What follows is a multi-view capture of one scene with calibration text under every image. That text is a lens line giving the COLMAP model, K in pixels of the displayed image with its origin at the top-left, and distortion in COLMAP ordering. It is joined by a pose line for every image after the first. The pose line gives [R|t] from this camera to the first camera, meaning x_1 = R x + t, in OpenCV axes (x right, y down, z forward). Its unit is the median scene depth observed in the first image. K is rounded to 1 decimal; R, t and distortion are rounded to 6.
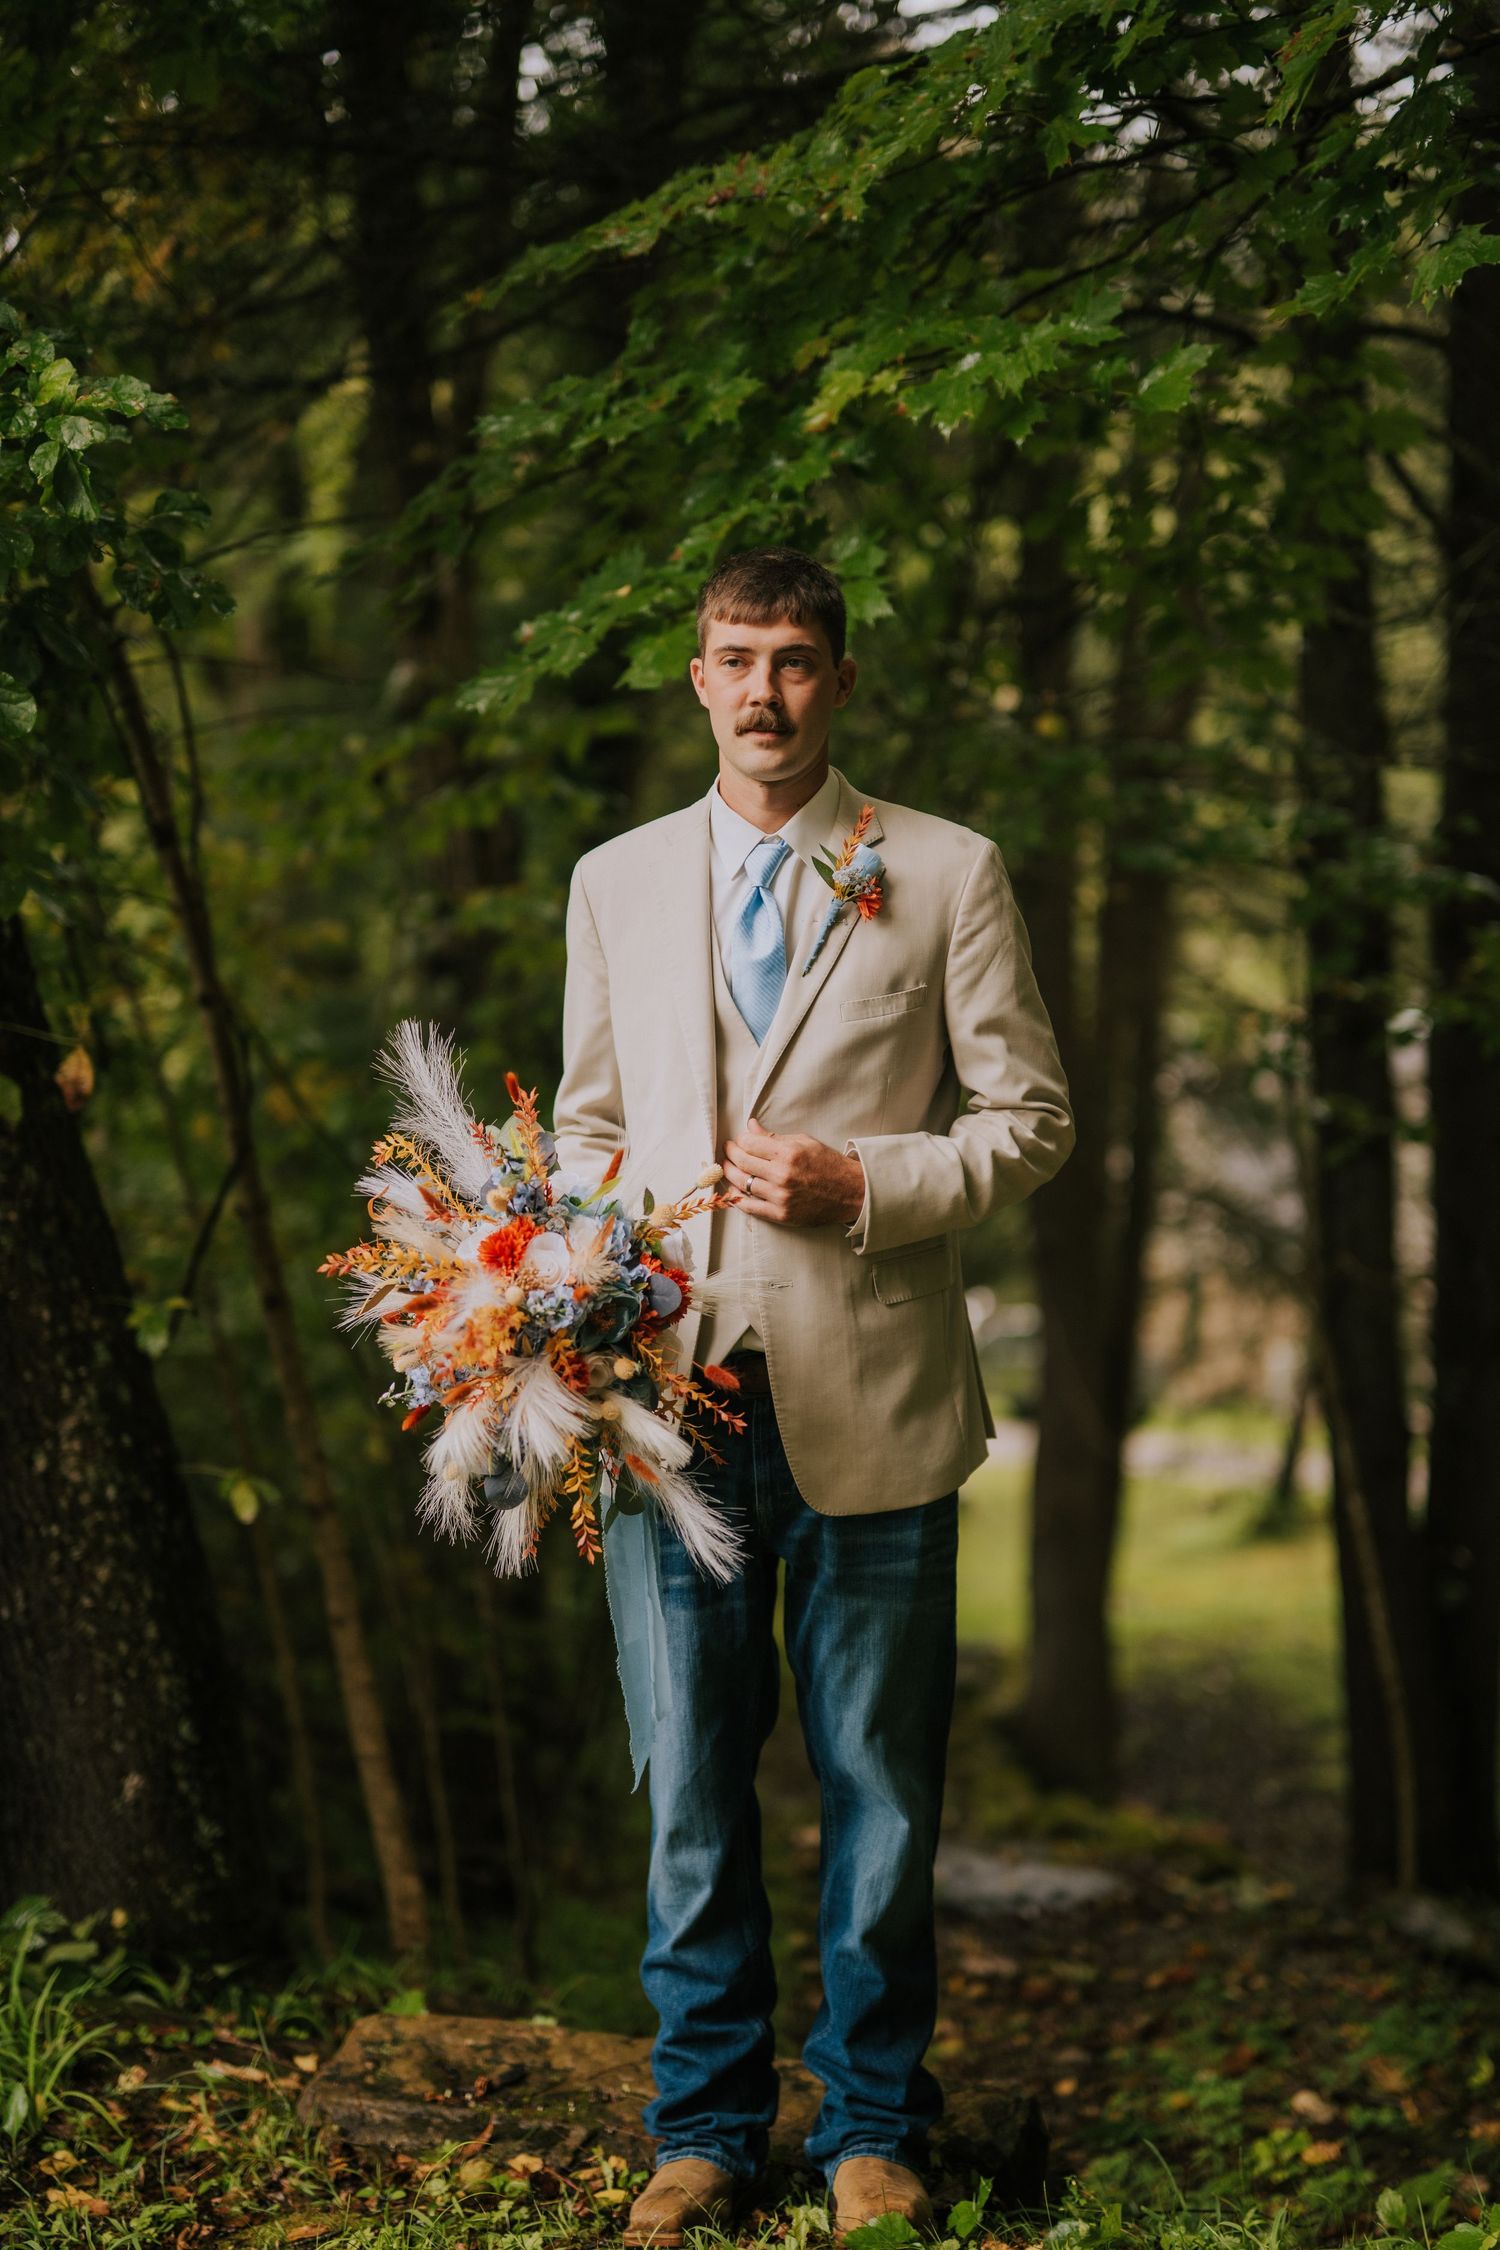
lens RADIAL K [[3243.9, 0, 746.3], [0, 3243.9, 1054.7], [0, 0, 1]] dist [0.015496, 0.035925]
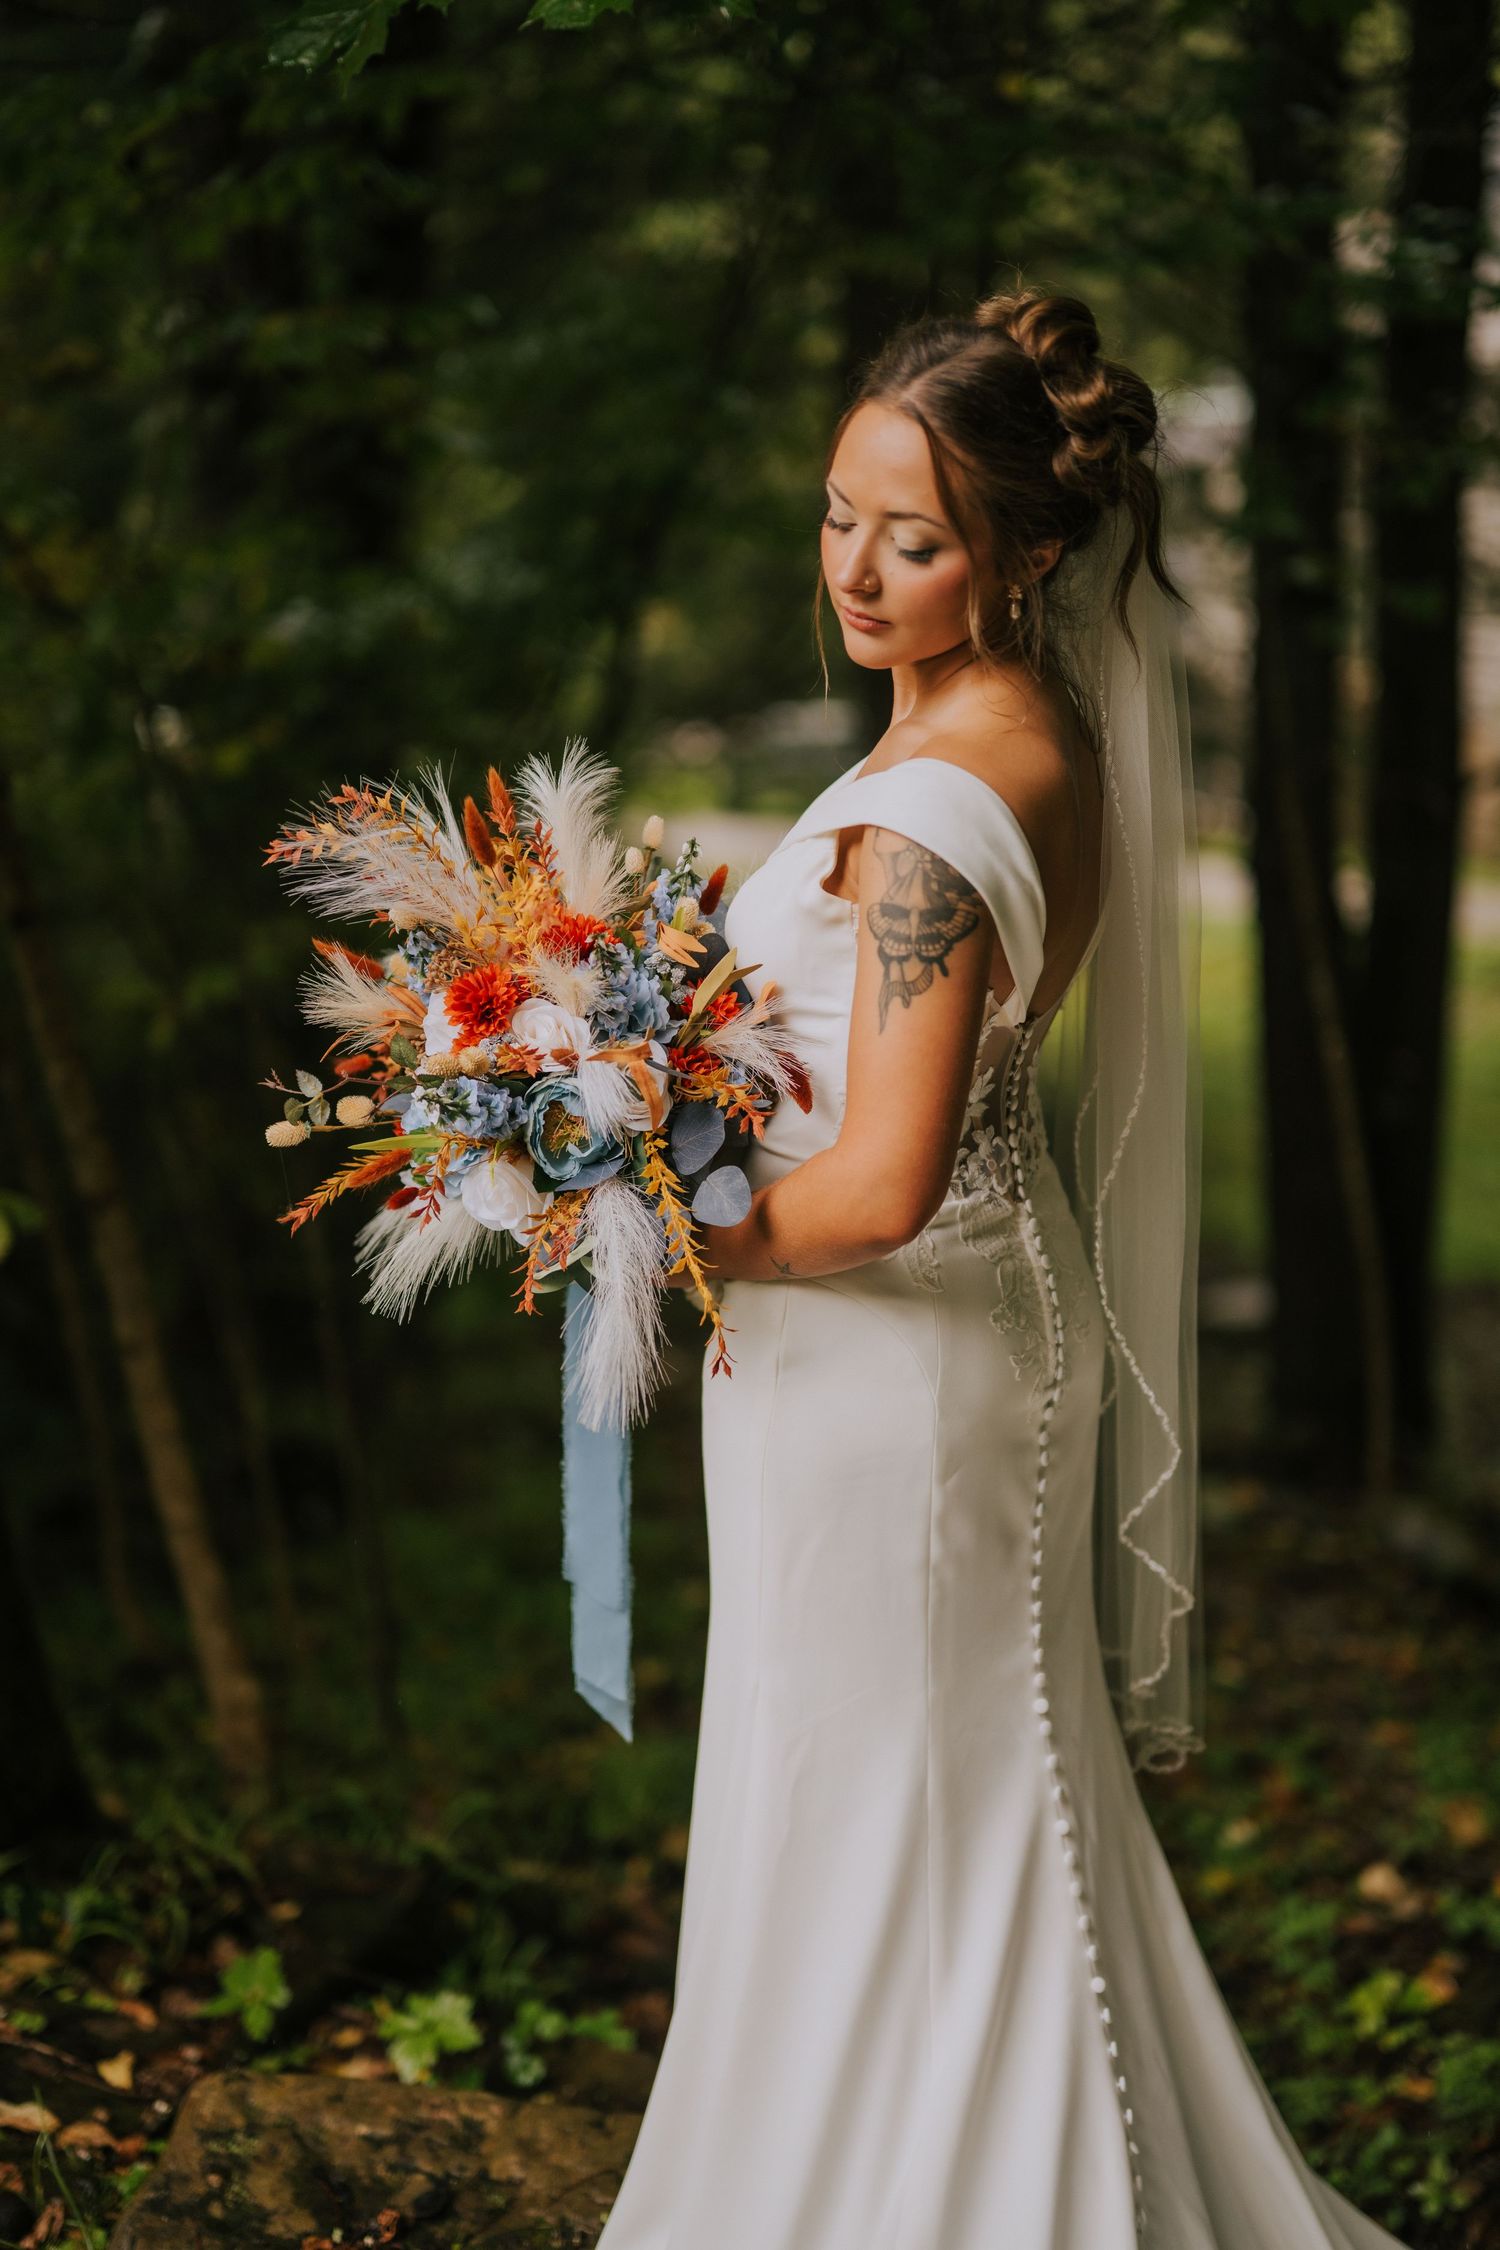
lens RADIAL K [[3243.9, 0, 746.3], [0, 3243.9, 1054.7], [0, 0, 1]] dist [0.015496, 0.035925]
pose [[0.997448, -0.018777, 0.068884, -0.048287], [0.005505, 0.982152, 0.188007, -0.040279], [-0.071185, -0.187148, 0.979749, 0.377742]]
